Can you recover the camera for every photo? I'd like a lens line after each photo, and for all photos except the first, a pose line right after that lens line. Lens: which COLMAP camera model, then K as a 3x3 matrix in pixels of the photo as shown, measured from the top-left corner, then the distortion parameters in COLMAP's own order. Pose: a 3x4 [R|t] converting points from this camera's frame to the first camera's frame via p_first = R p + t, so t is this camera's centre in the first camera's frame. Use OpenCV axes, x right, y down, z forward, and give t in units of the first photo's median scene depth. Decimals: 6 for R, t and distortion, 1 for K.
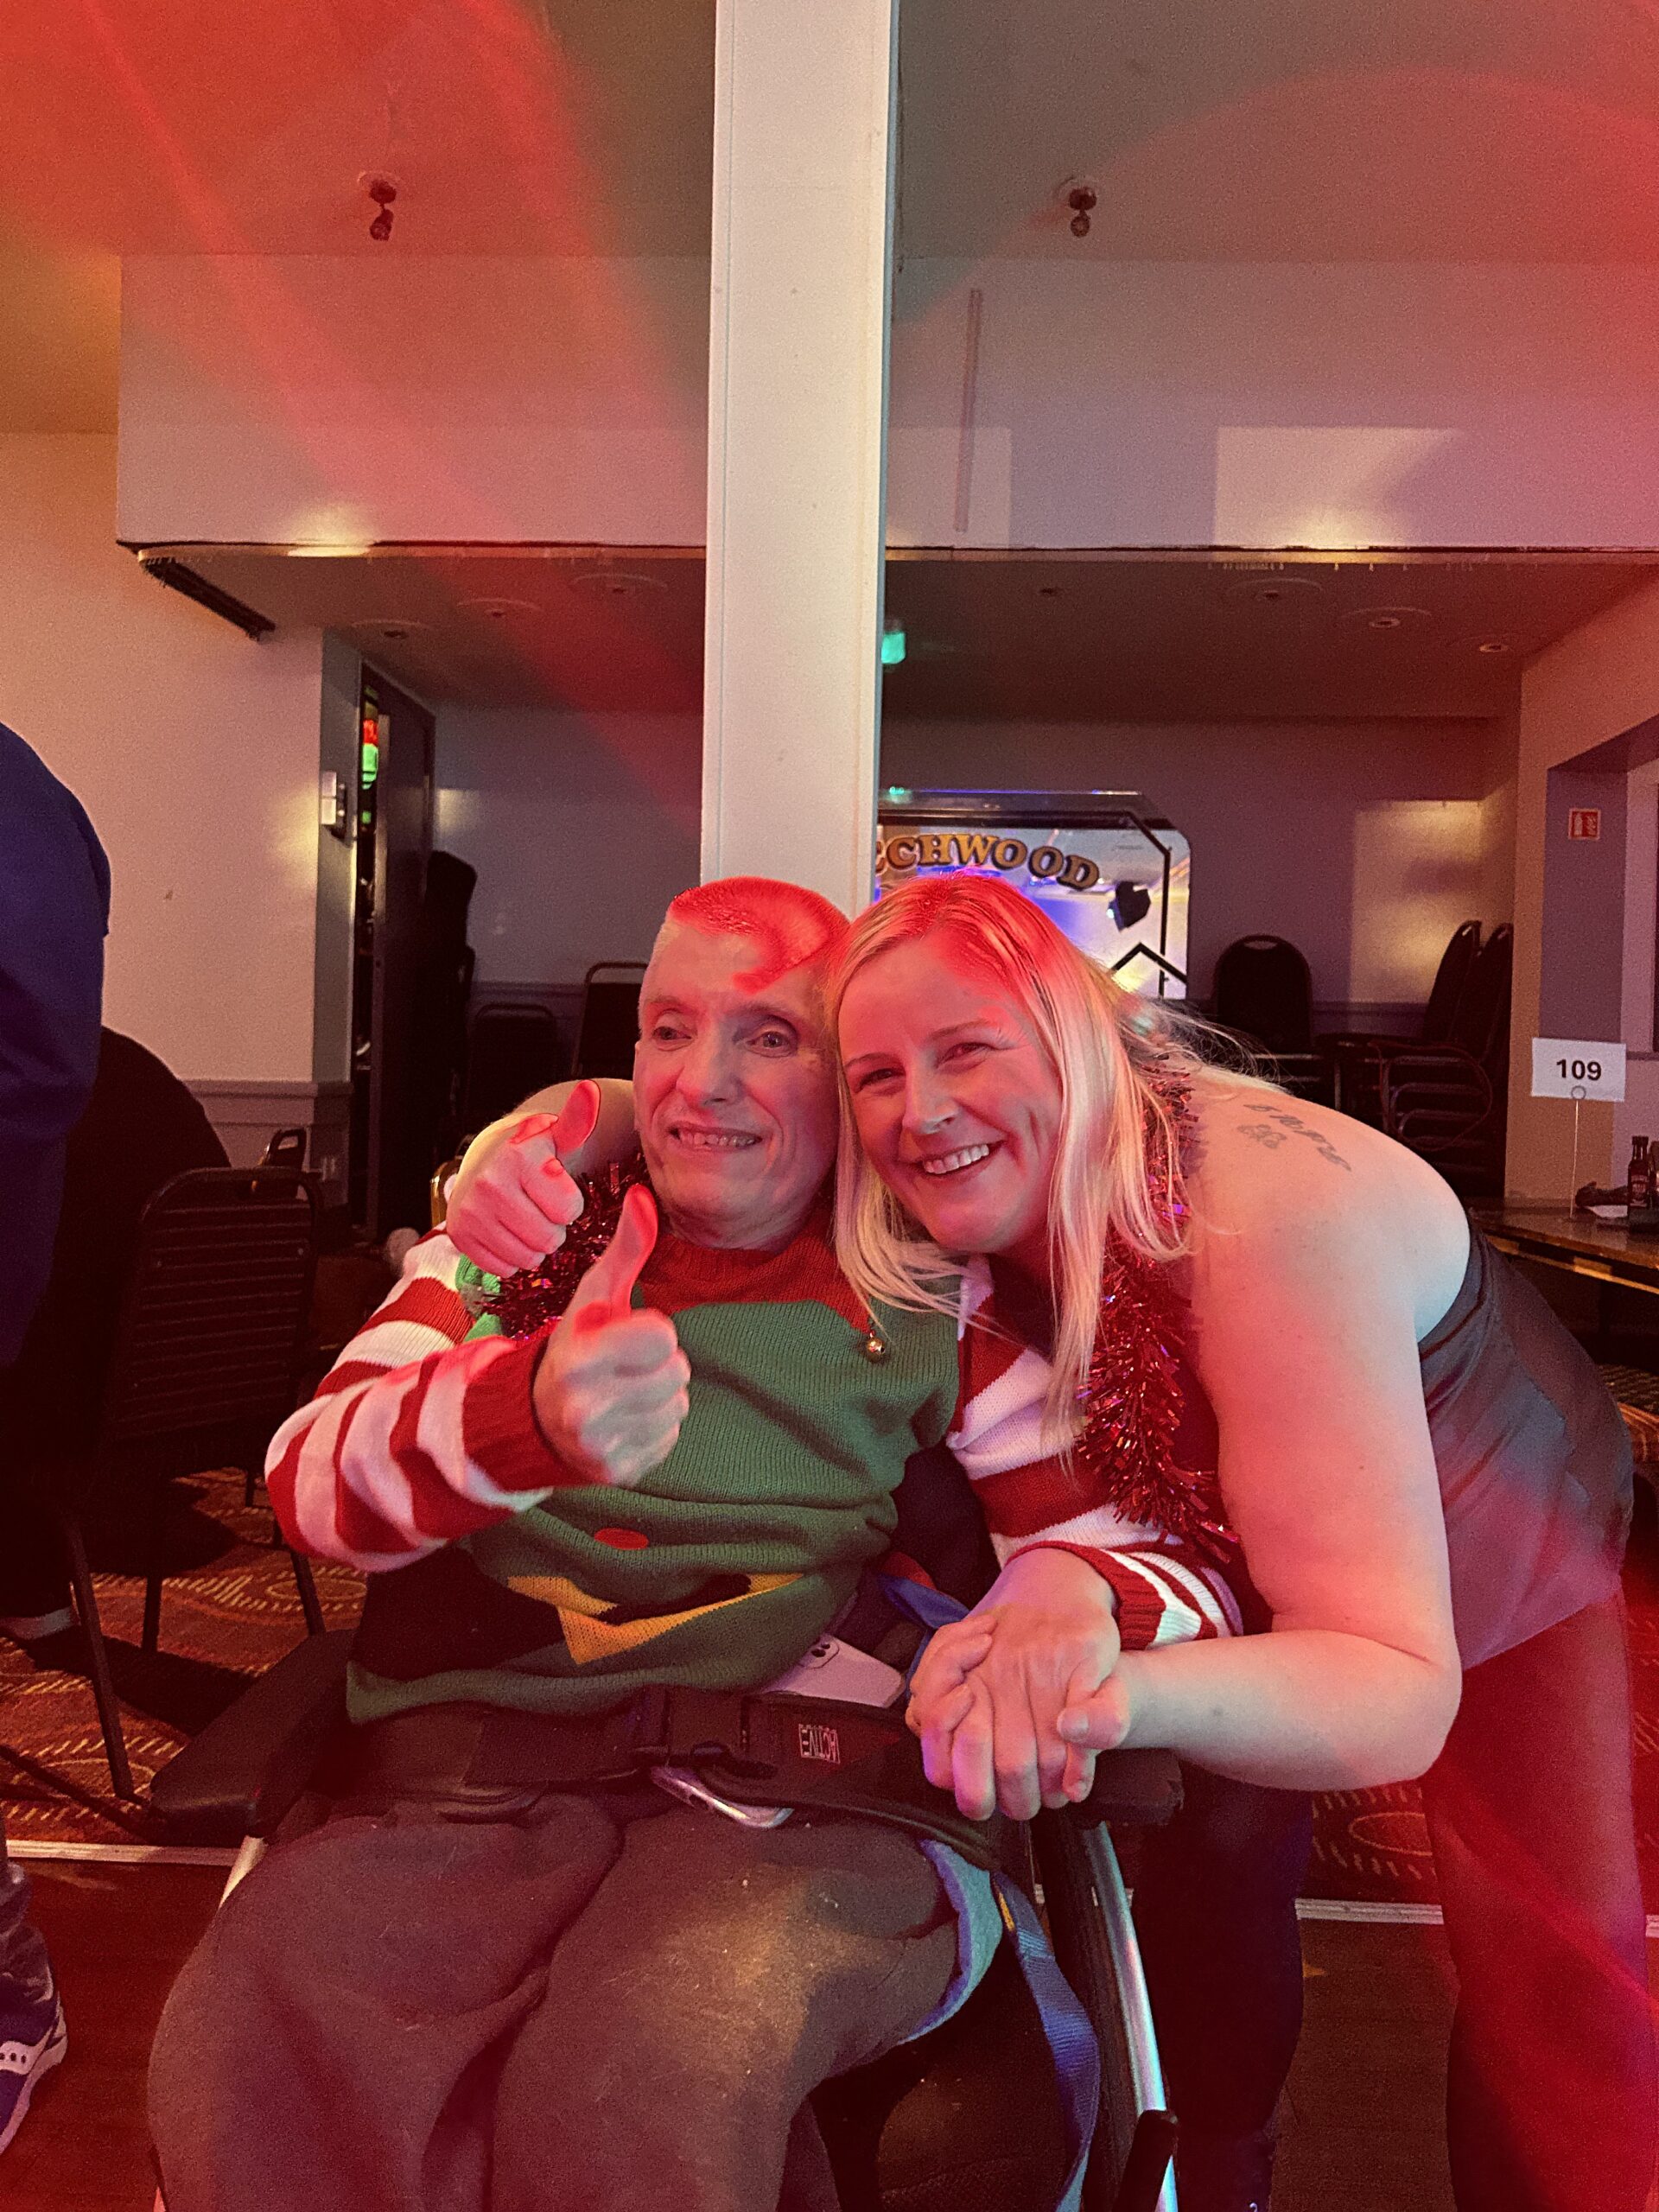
lens RADIAL K [[1668.9, 0, 835.6], [0, 1668.9, 1101.6], [0, 0, 1]] dist [0.049148, -0.055976]
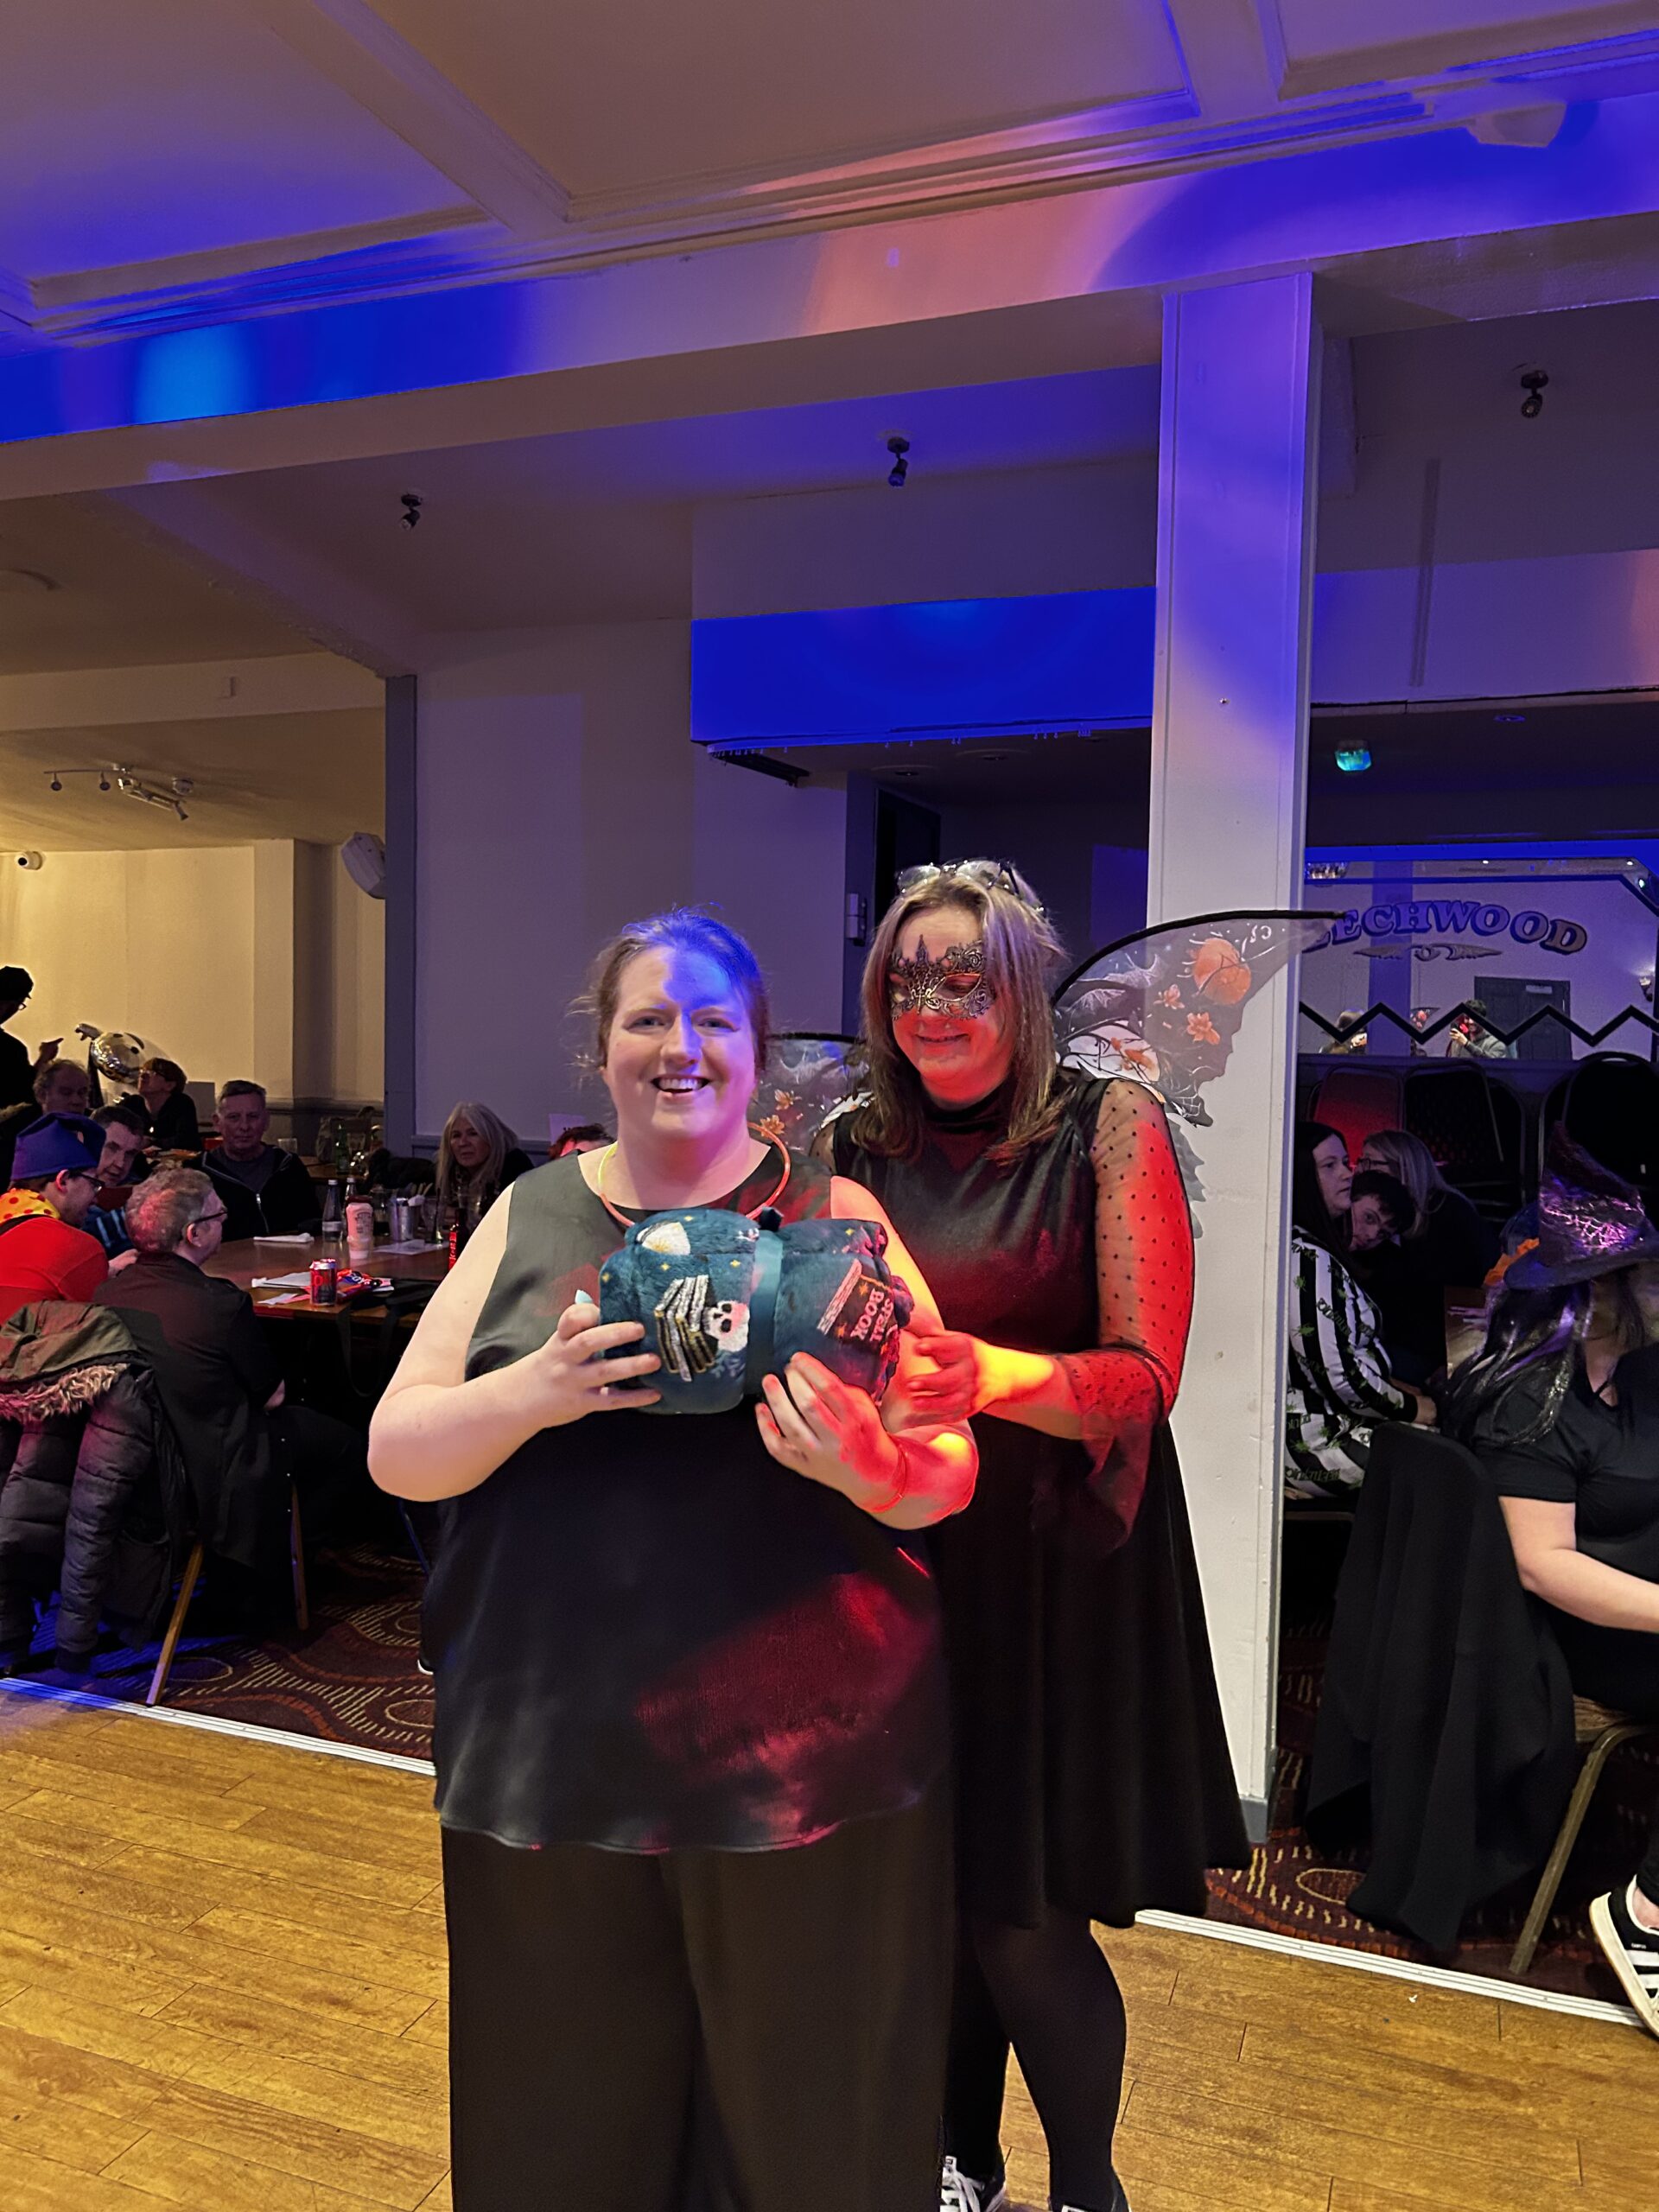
lens RADIAL K [[1668.9, 0, 819.3], [0, 1668.9, 1111.3], [0, 0, 1]] dist [0.049148, -0.055976]
pose [[0.952504, 0.007314, -0.304439, 0.034469], [0.004273, 0.999292, 0.037377, -0.090845], [0.304497, -0.036902, 0.951798, -0.132554]]
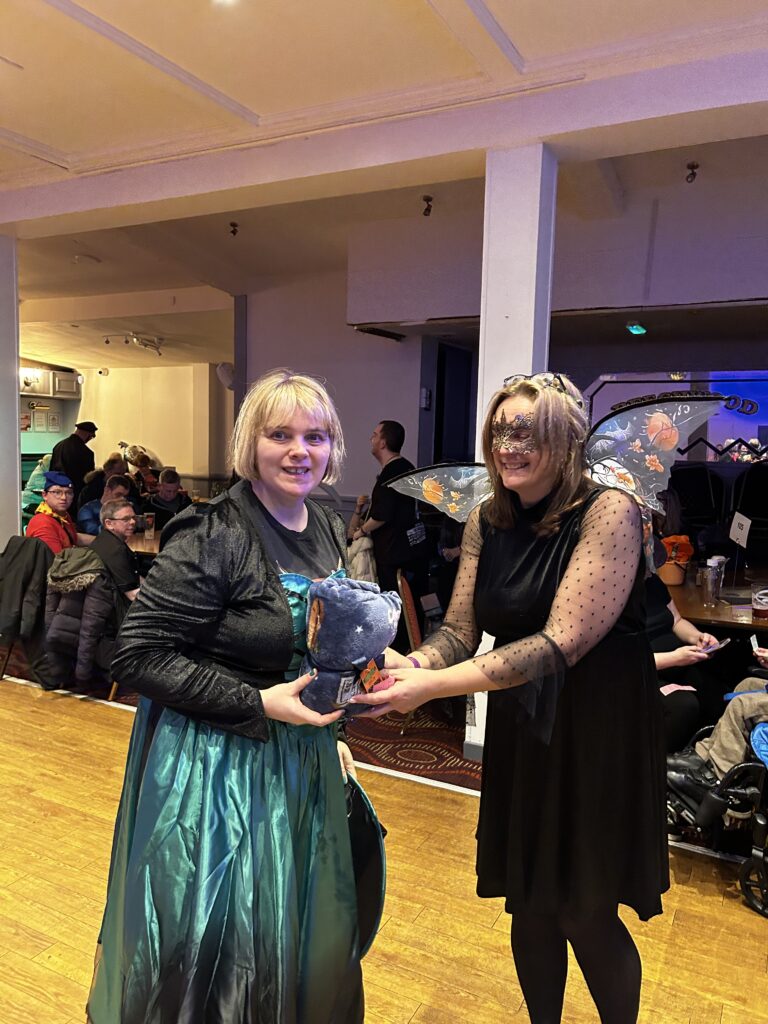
lens RADIAL K [[772.6, 0, 387.4], [0, 772.6, 520.1], [0, 0, 1]] dist [0.049148, -0.055976]
pose [[0.910980, 0.039620, -0.410544, 0.179206], [-0.005193, 0.996399, 0.084635, -0.091954], [0.412418, -0.074969, 0.907905, -0.196460]]
